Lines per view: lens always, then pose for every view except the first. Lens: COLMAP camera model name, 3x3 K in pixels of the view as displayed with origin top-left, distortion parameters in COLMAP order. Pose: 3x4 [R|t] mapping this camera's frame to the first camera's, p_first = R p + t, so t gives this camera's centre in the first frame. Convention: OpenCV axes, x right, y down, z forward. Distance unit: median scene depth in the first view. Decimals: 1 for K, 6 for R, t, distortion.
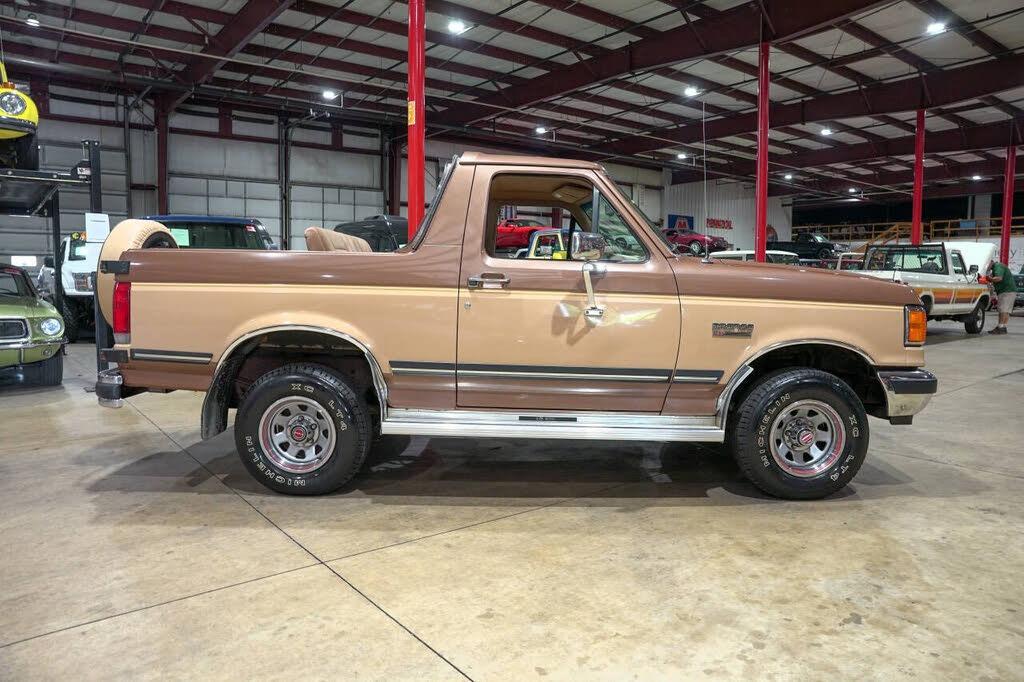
lens RADIAL K [[698.8, 0, 514.5], [0, 698.8, 344.7], [0, 0, 1]] dist [-0.141425, 0.110939]
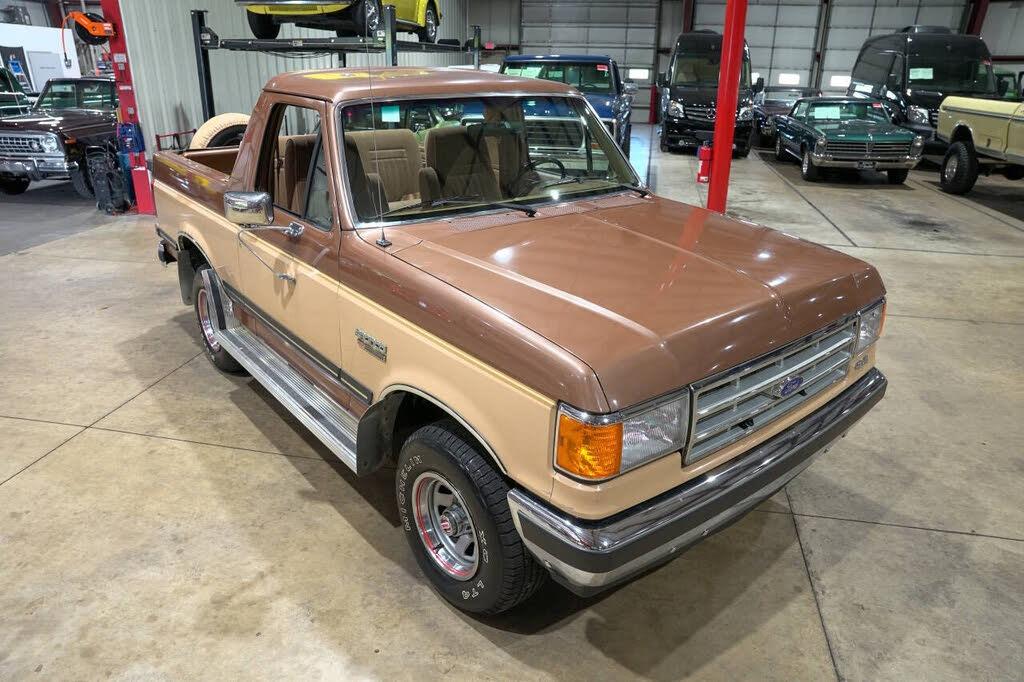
lens RADIAL K [[698.8, 0, 514.5], [0, 698.8, 344.7], [0, 0, 1]] dist [-0.141425, 0.110939]
pose [[0.646315, 0.293534, -0.704354, 0.721537], [-0.084001, 0.944811, 0.316664, -0.206838], [0.758433, -0.145499, 0.635303, 0.503880]]
